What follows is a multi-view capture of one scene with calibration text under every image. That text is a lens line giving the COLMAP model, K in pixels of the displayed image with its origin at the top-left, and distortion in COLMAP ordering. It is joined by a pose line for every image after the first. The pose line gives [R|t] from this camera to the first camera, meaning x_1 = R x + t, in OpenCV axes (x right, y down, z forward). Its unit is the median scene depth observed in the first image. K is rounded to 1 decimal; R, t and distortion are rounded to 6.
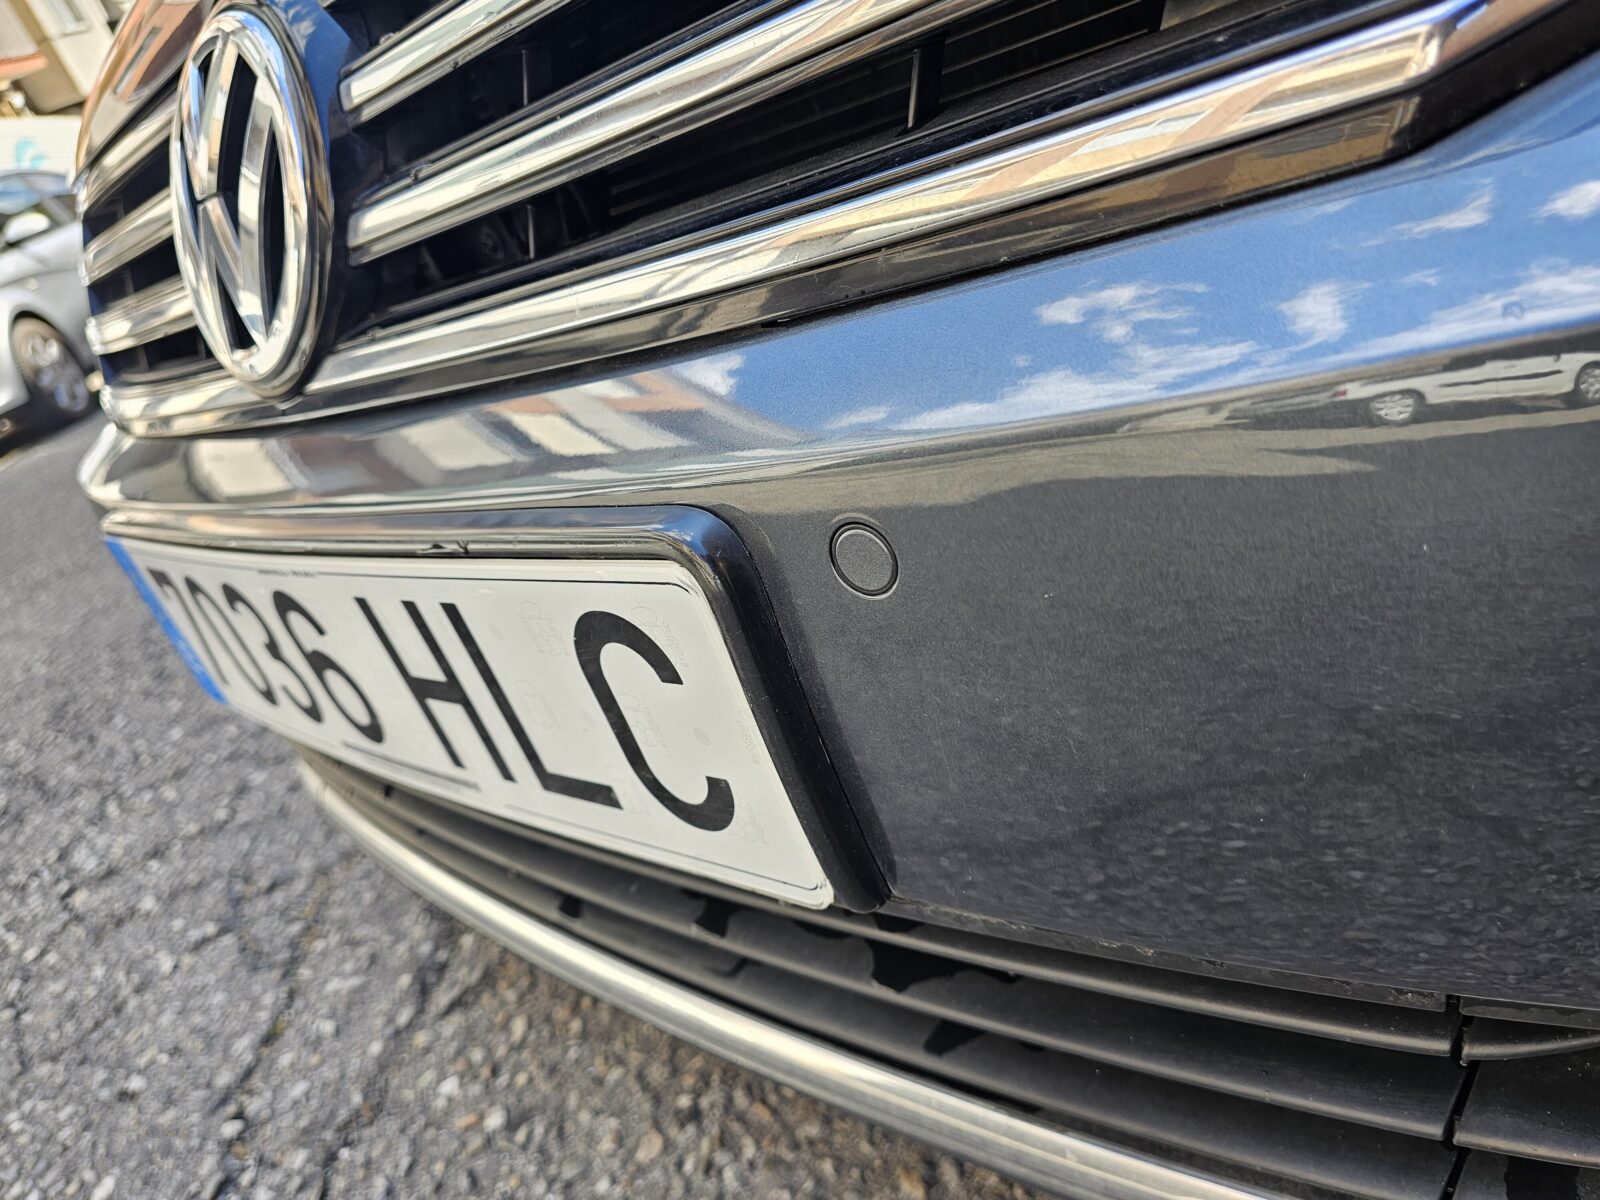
lens RADIAL K [[1077.5, 0, 787.0], [0, 1077.5, 599.0], [0, 0, 1]] dist [0.009220, 0.001827]
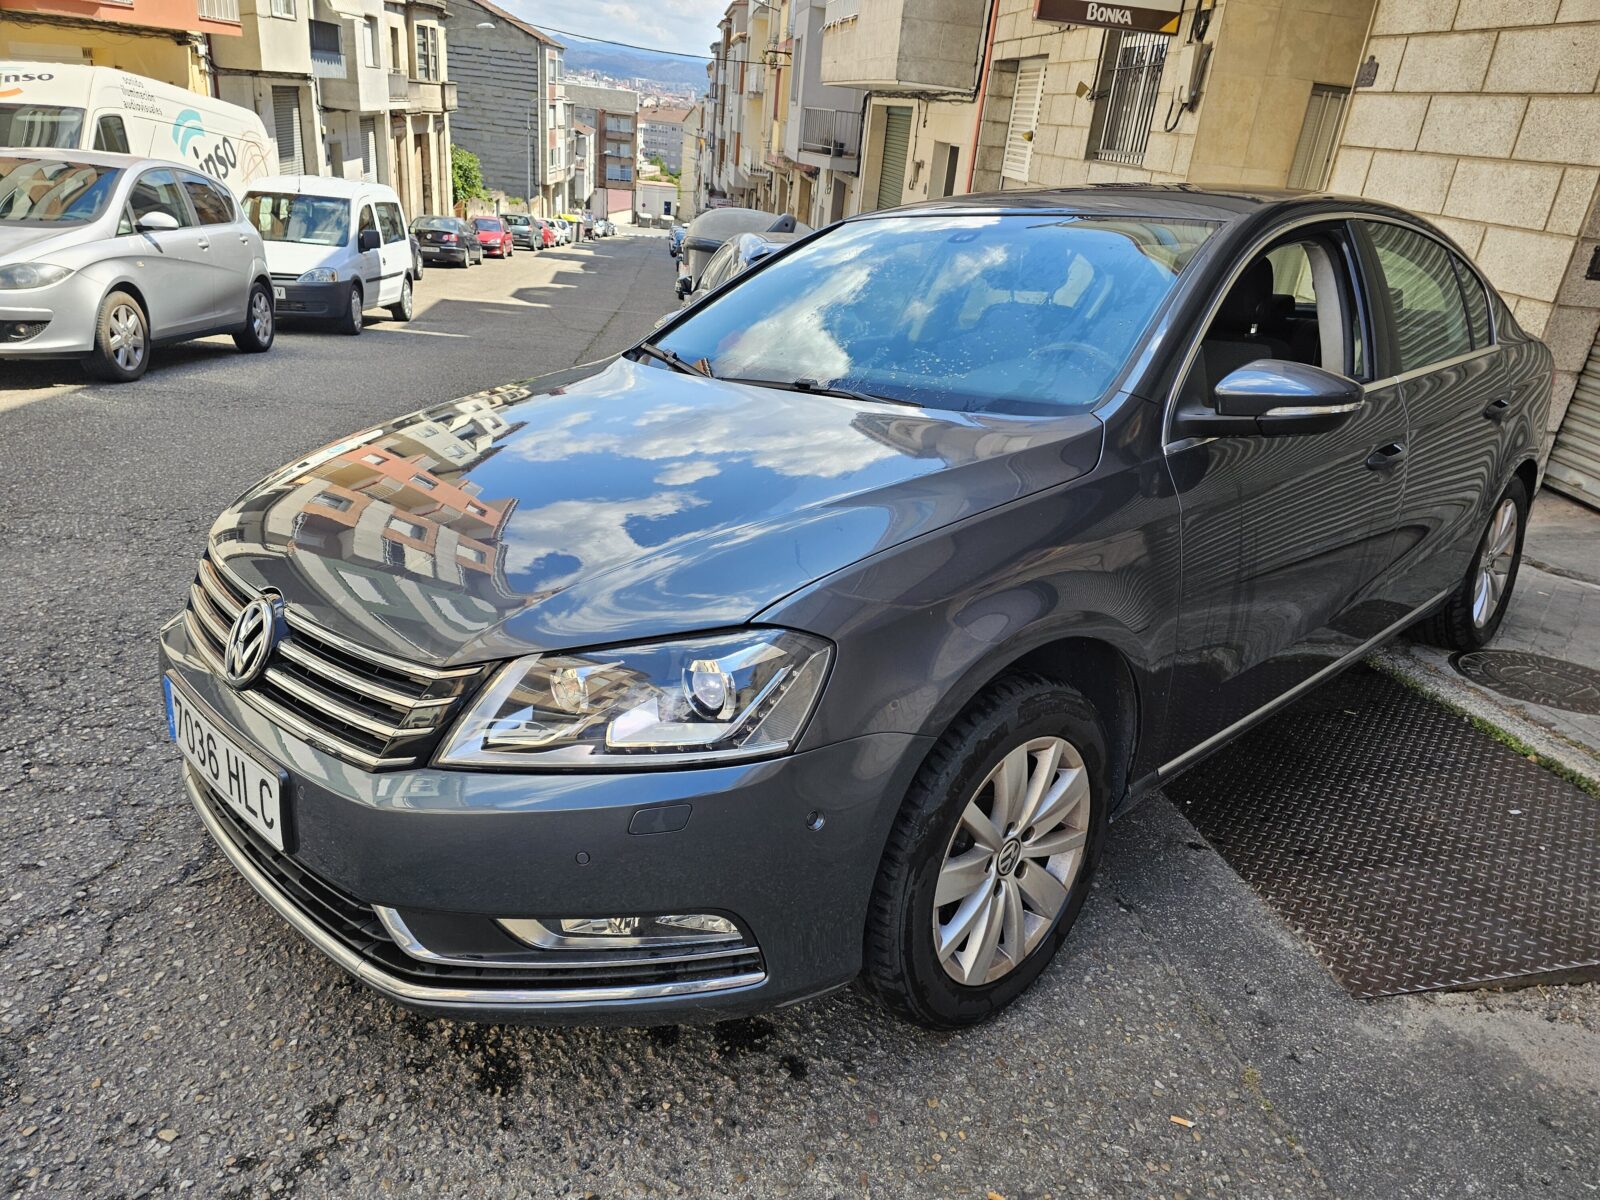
lens RADIAL K [[1077.5, 0, 812.5], [0, 1077.5, 612.0], [0, 0, 1]] dist [0.009220, 0.001827]
pose [[0.912297, 0.406155, 0.052454, 0.571476], [-0.394662, 0.906135, -0.152188, -0.338690], [-0.109342, 0.118140, 0.986959, -1.588722]]
